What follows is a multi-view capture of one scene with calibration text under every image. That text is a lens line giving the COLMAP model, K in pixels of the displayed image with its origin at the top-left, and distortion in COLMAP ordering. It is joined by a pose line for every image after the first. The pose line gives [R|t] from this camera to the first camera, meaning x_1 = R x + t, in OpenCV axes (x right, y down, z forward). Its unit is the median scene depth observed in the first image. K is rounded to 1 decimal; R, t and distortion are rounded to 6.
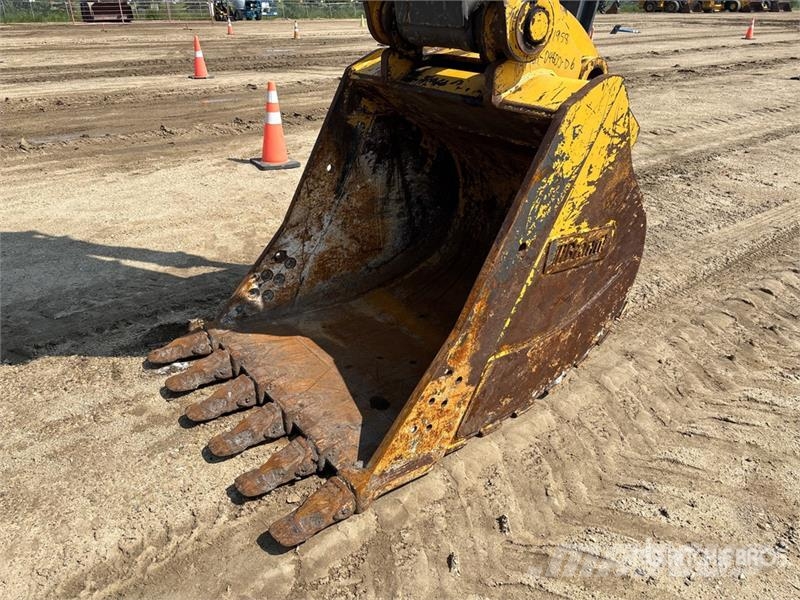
lens RADIAL K [[599.6, 0, 397.2], [0, 599.6, 294.3], [0, 0, 1]] dist [0.056734, -0.064338]
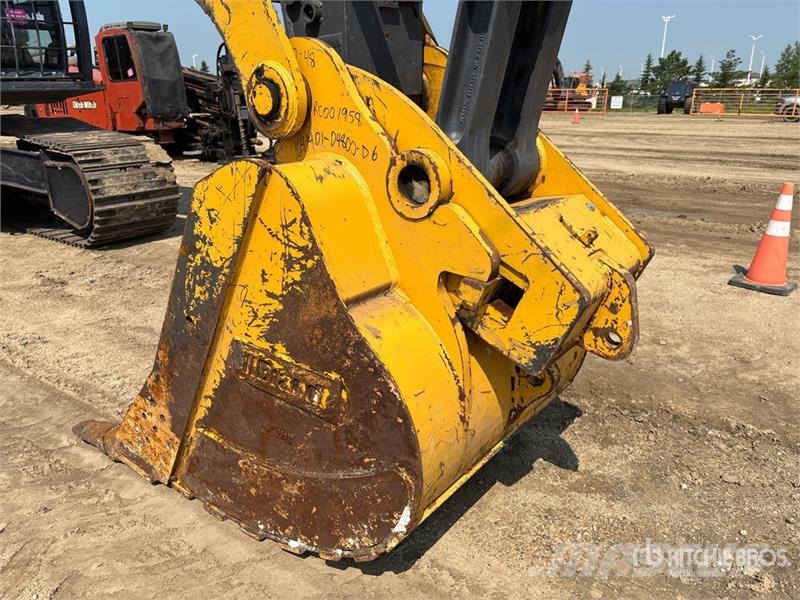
lens RADIAL K [[600.6, 0, 396.8], [0, 600.6, 302.7], [0, 0, 1]] dist [0.056622, -0.060312]
pose [[0.270555, 0.309241, -0.911685, 0.406860], [-0.417020, 0.891191, 0.178533, -0.144310], [0.867695, 0.331887, 0.370076, 0.325241]]
